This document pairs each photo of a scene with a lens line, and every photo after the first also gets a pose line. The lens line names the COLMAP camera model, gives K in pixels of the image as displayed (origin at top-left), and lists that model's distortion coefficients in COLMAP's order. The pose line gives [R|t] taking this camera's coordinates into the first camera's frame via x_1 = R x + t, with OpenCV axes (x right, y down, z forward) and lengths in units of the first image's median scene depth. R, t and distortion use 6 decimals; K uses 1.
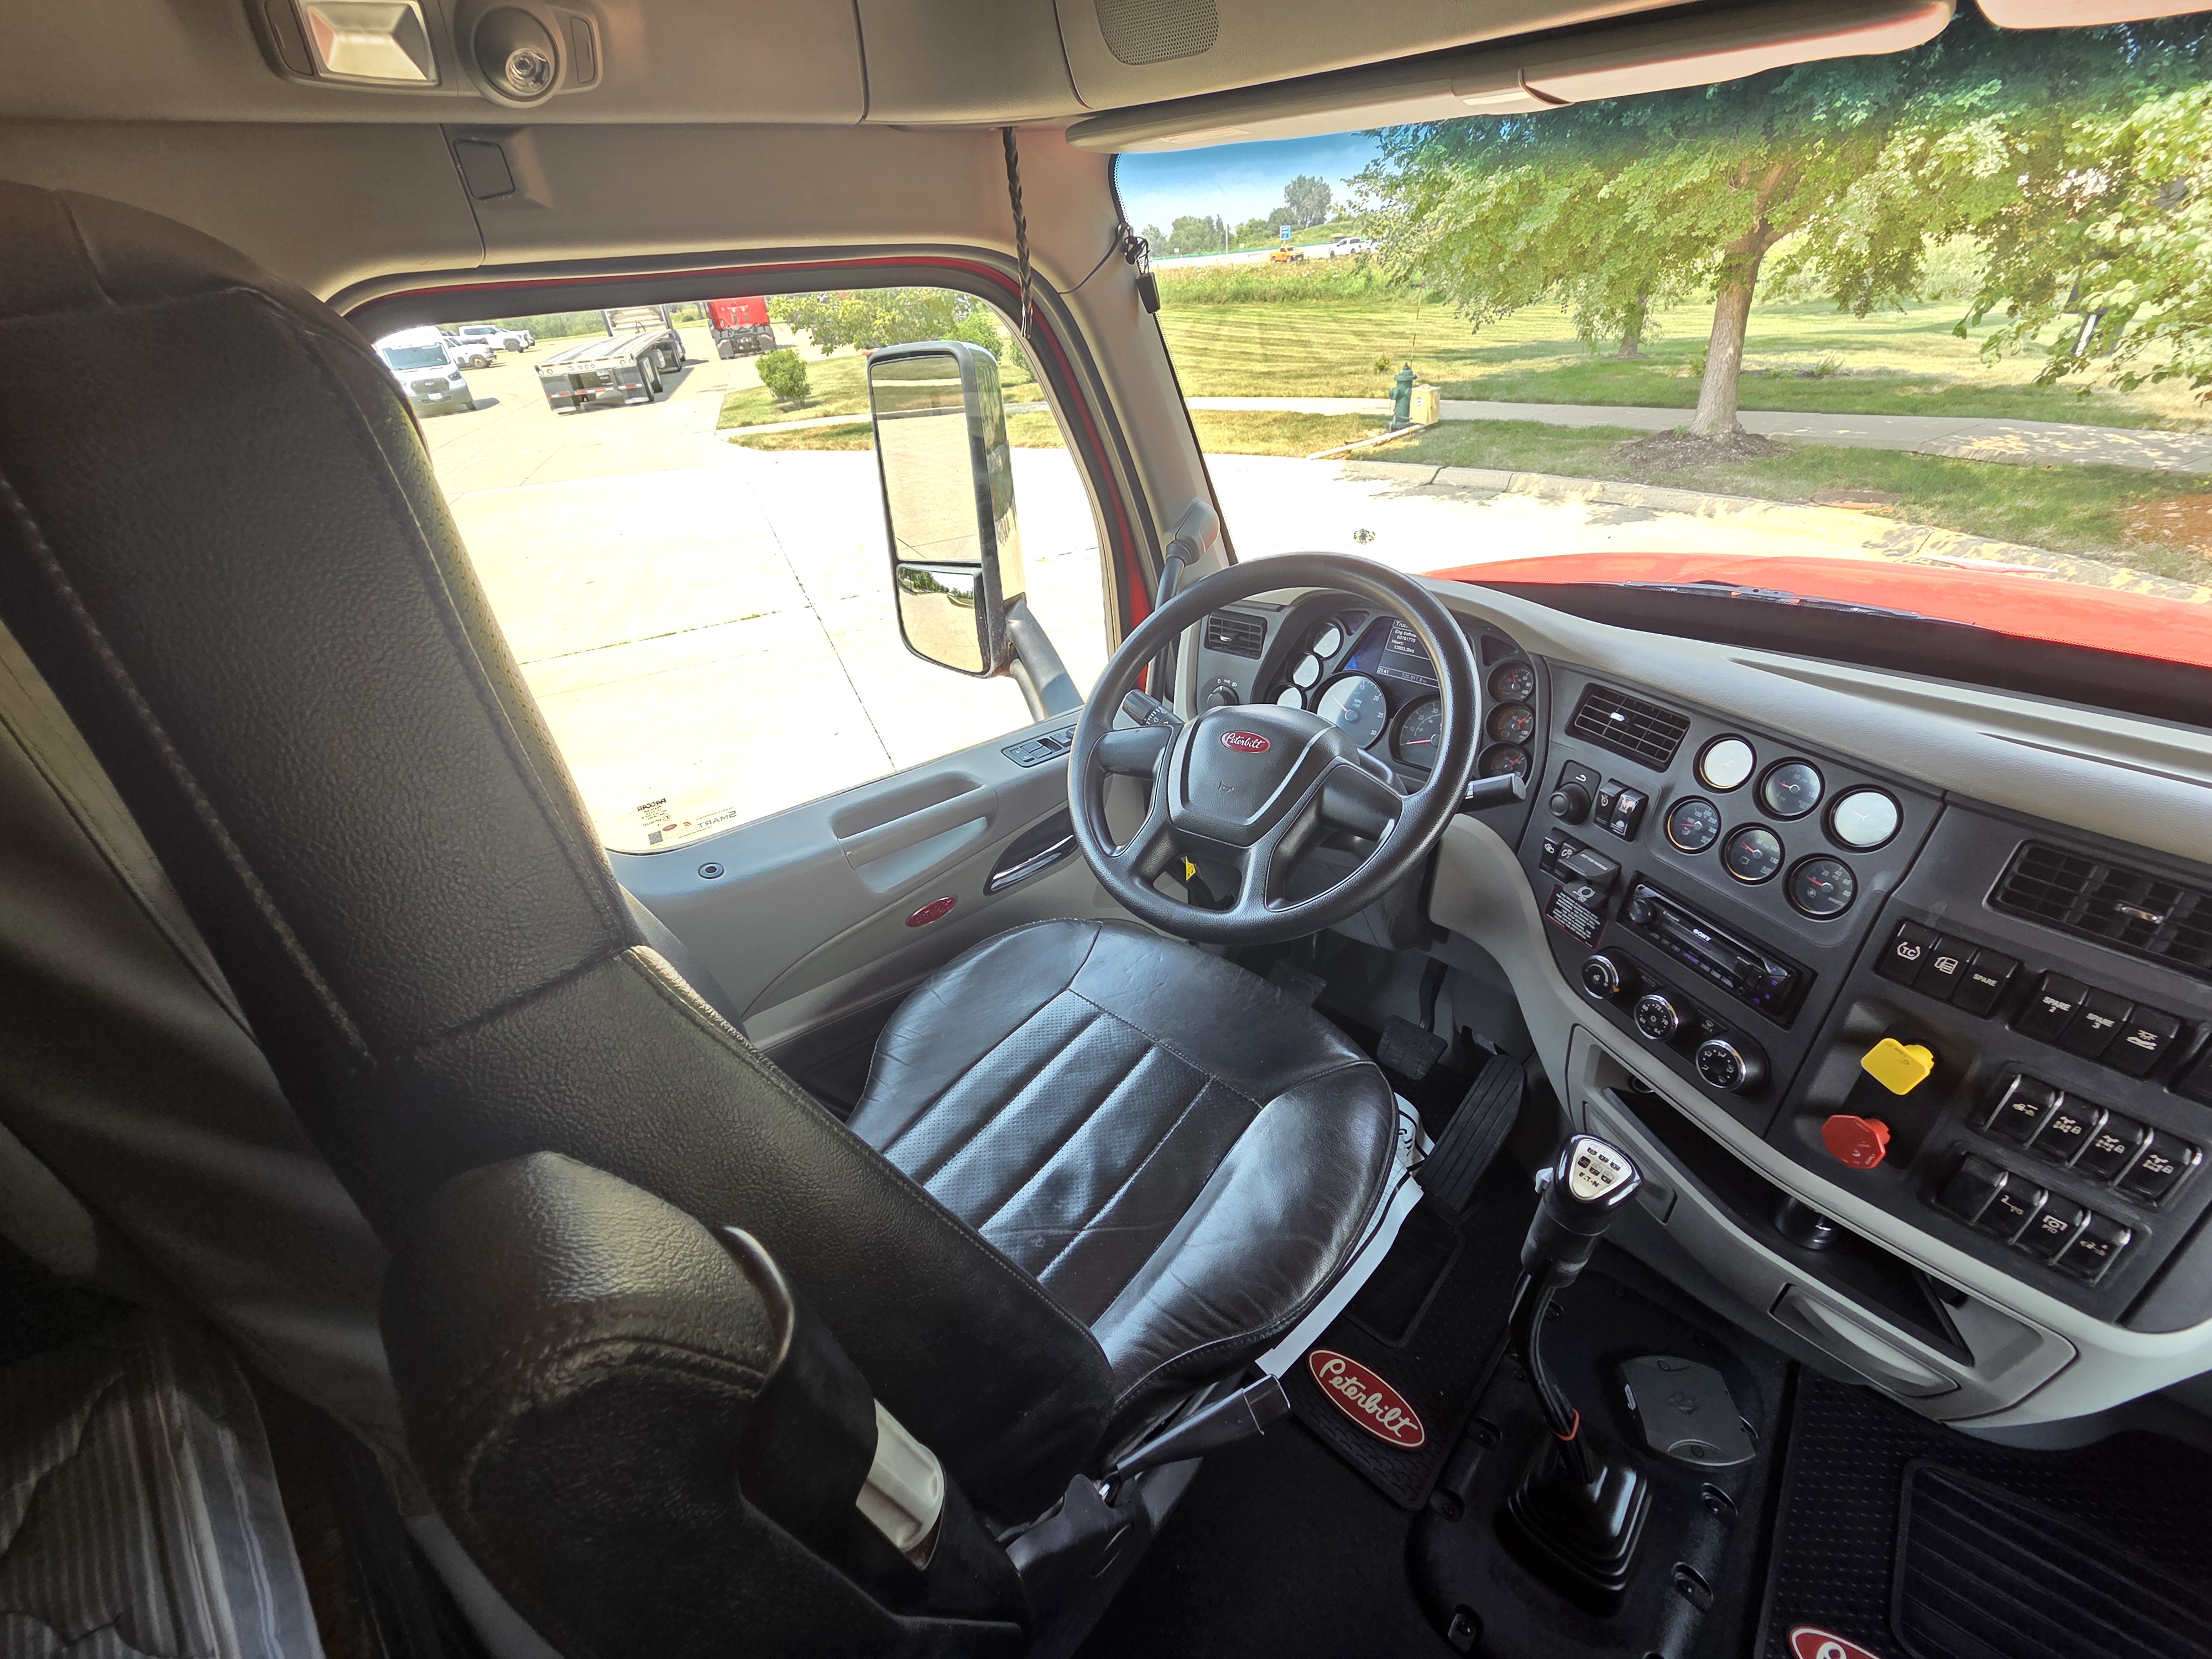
lens RADIAL K [[909.7, 0, 1097.7], [0, 909.7, 822.8], [0, 0, 1]] dist [0.002304, -0.000175]
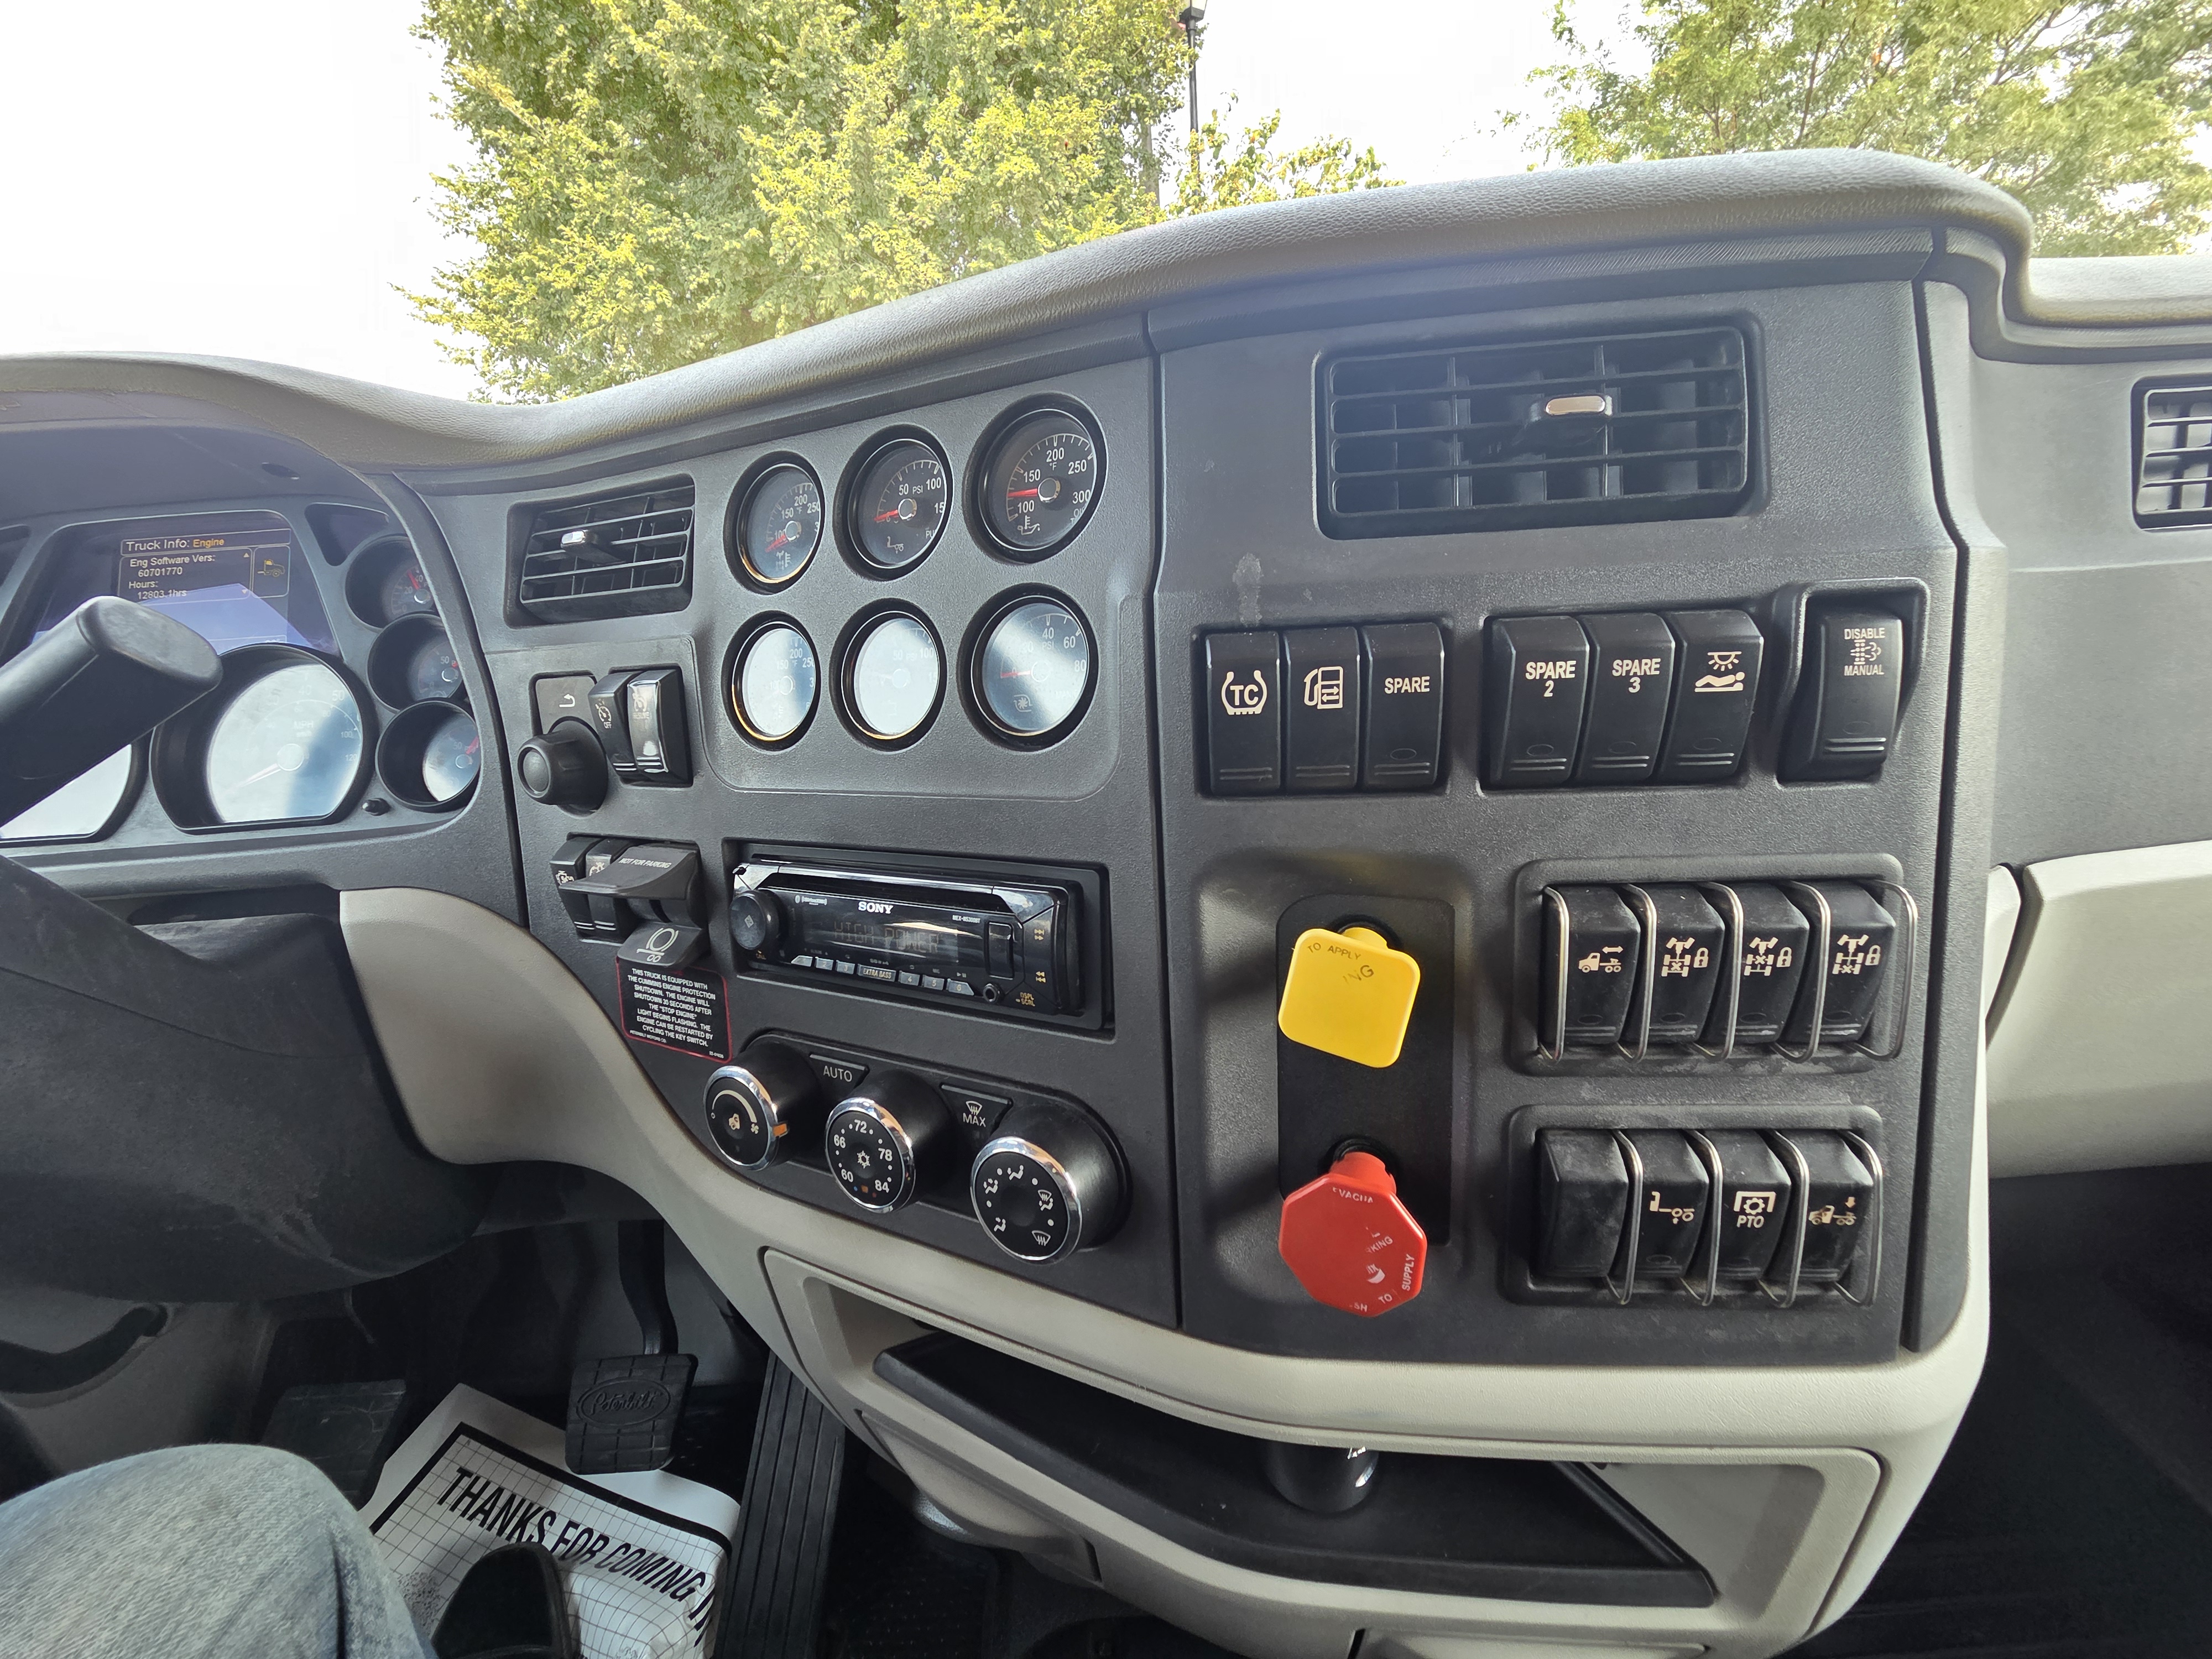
lens RADIAL K [[909.7, 0, 1097.7], [0, 909.7, 822.8], [0, 0, 1]] dist [0.002304, -0.000175]
pose [[0.722663, -0.244415, 0.646544, 0.348072], [0.389175, 0.916915, -0.088370, 0.116938], [-0.571227, 0.315480, 0.757741, 0.451600]]
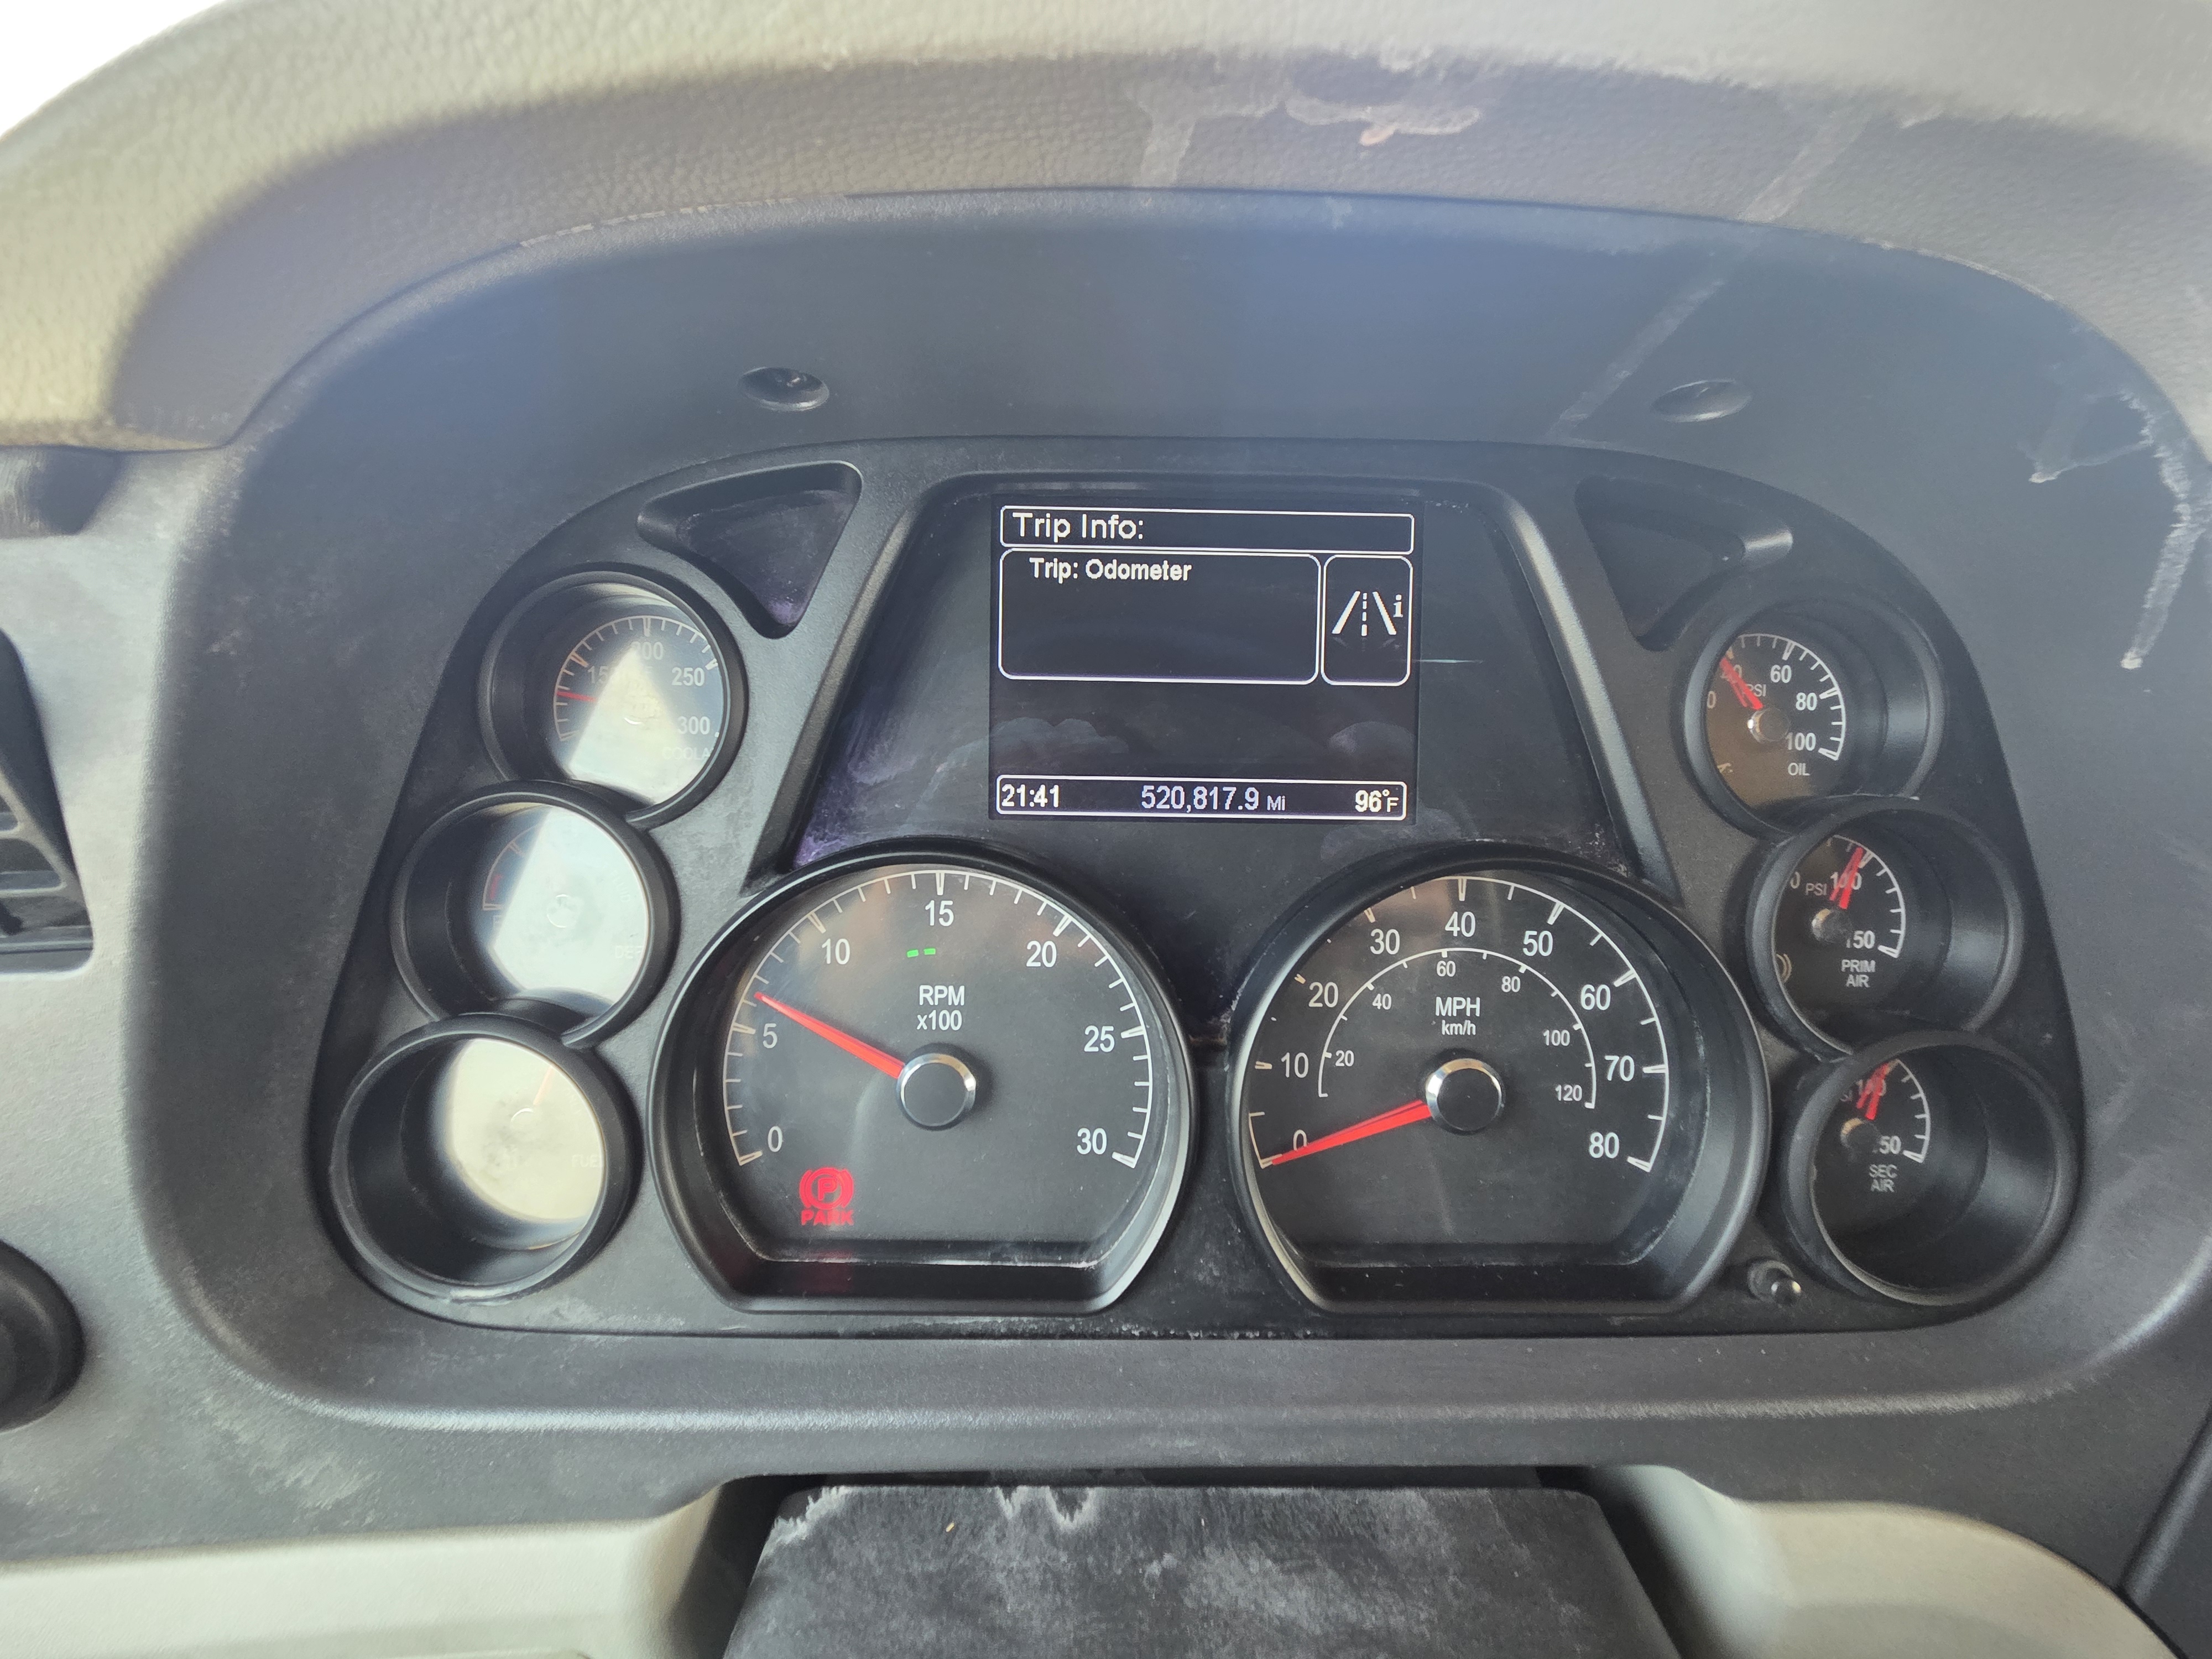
lens RADIAL K [[910.0, 0, 1093.6], [0, 910.0, 820.6], [0, 0, 1]] dist [0.004189, 0.000459]
pose [[0.728478, -0.282545, 0.624090, 0.212644], [0.309264, 0.948511, 0.068427, -0.171994], [-0.611290, 0.143161, 0.778351, 0.860509]]
